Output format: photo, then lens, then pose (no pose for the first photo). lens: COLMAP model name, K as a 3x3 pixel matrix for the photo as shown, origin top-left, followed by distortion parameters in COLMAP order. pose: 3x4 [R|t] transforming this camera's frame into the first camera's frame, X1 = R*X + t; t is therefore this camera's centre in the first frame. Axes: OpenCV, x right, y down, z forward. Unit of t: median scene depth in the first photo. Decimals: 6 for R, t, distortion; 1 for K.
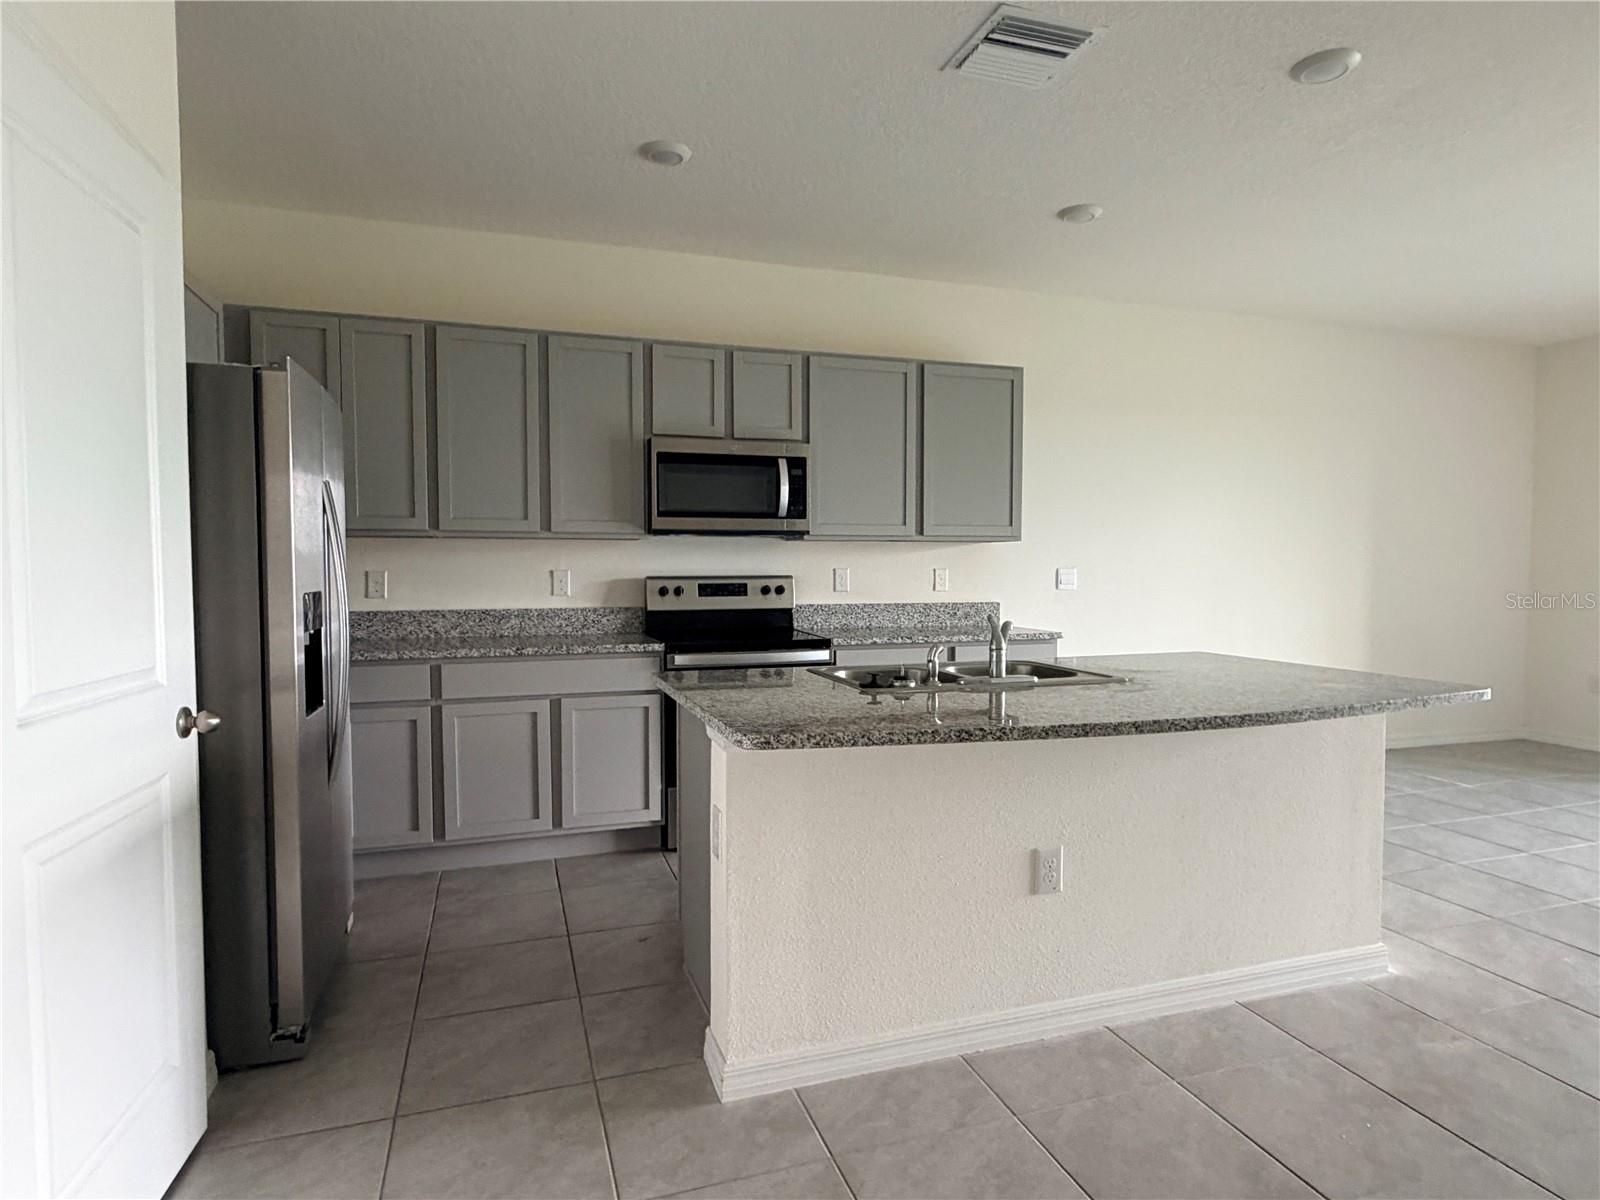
lens RADIAL K [[892.1, 0, 795.8], [0, 892.1, 606.1], [0, 0, 1]] dist [0.003741, 0.001489]
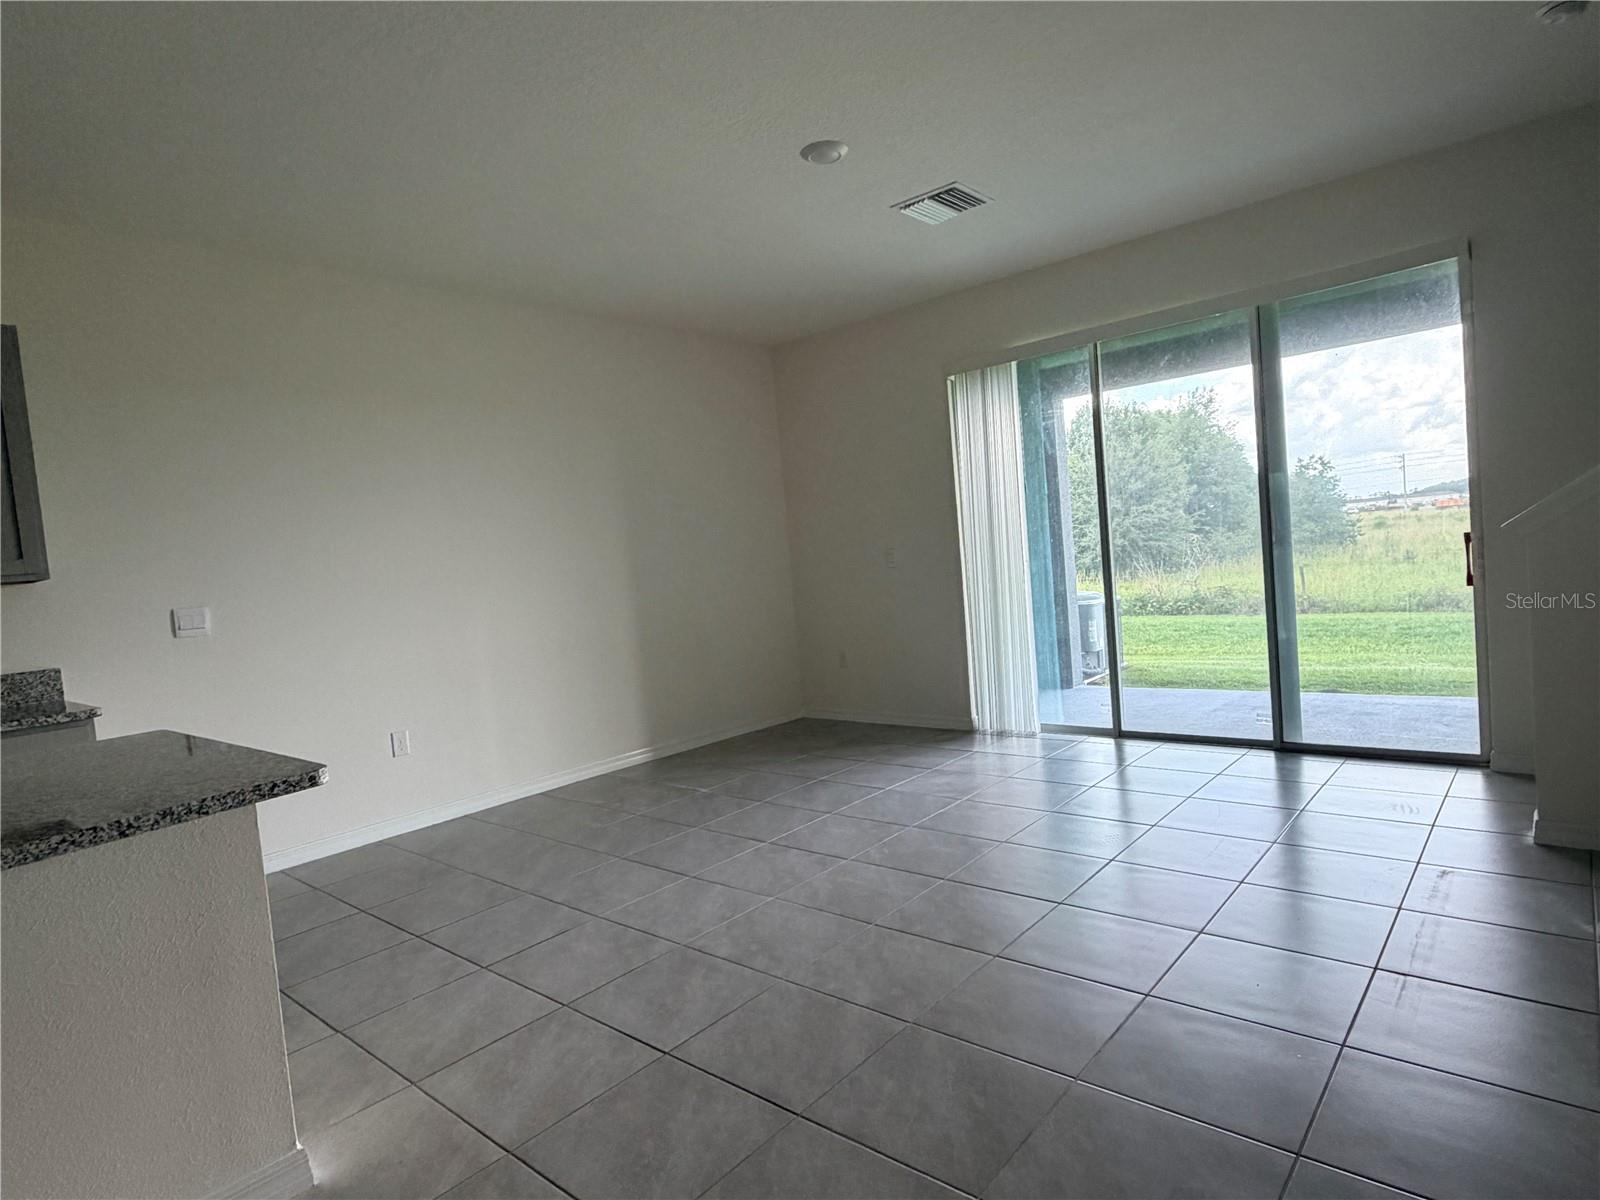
lens RADIAL K [[892.1, 0, 789.4], [0, 892.1, 604.8], [0, 0, 1]] dist [0.003741, 0.001489]
pose [[0.860794, -0.100775, 0.498876, 0.432287], [0.108643, 0.993991, 0.013331, -0.001068], [-0.497222, 0.042725, 0.866571, 0.133604]]
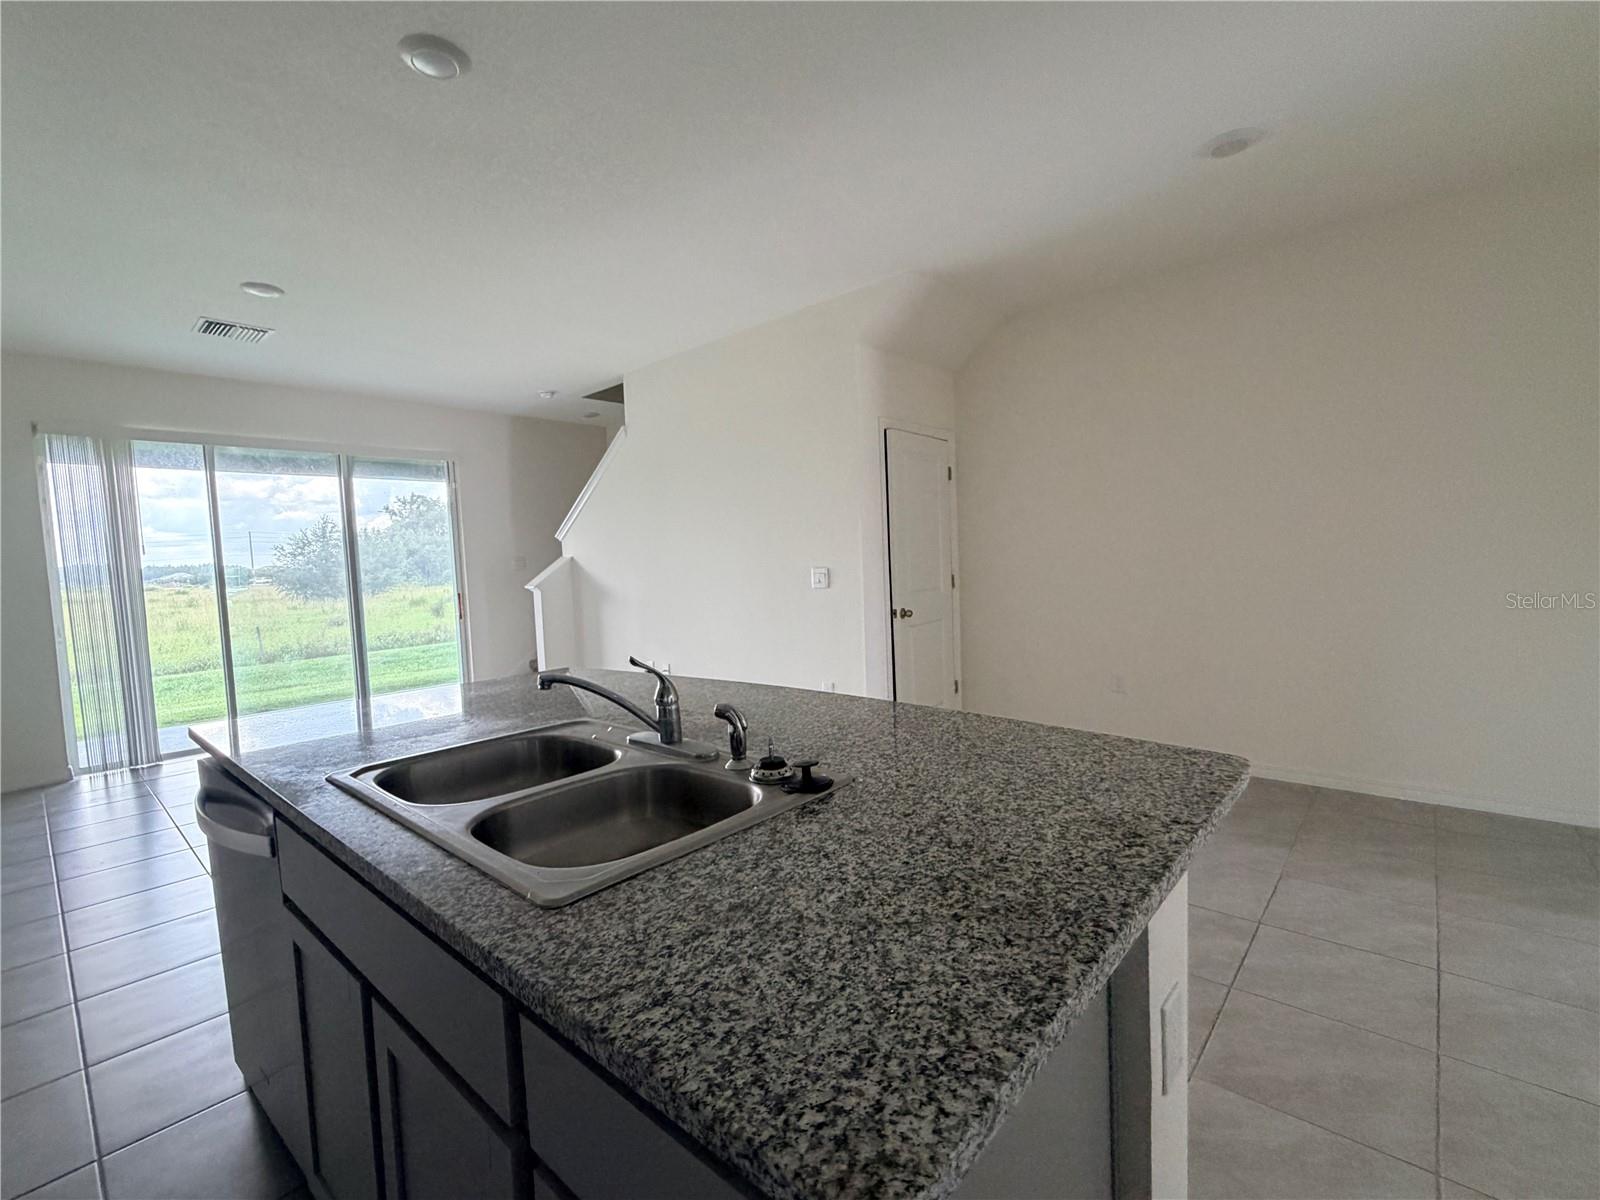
lens RADIAL K [[707.9, 0, 803.2], [0, 707.9, 602.3], [0, 0, 1]] dist [0.000517, 0.000425]
pose [[-0.495294, -0.035521, 0.867999, -0.176937], [0.081807, 0.992817, 0.087309, -0.039585], [-0.864865, 0.114253, -0.488830, 0.694869]]
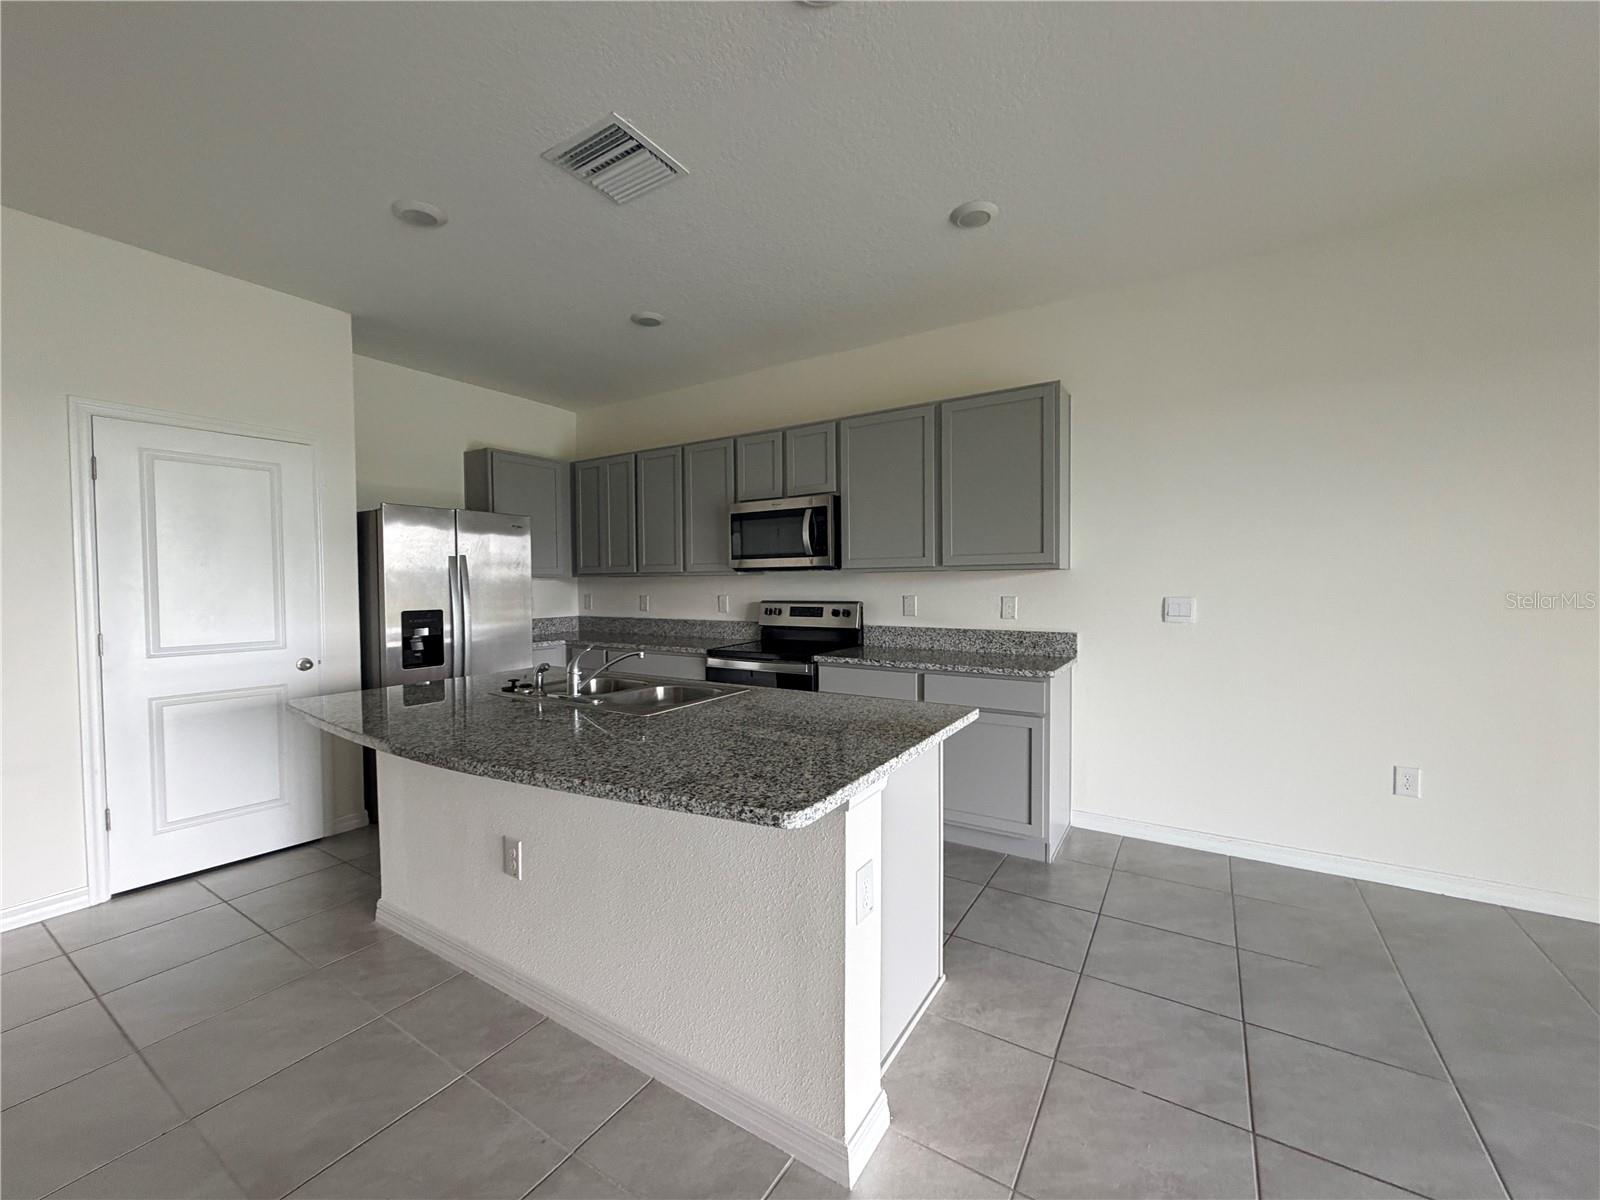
lens RADIAL K [[640.4, 0, 791.9], [0, 640.4, 600.5], [0, 0, 1]] dist [-0.000506, 0.000138]
pose [[0.627022, 0.017227, -0.778811, 0.648640], [-0.027489, 0.999622, -0.000020, -0.034751], [0.778516, 0.021422, 0.627259, 0.405107]]
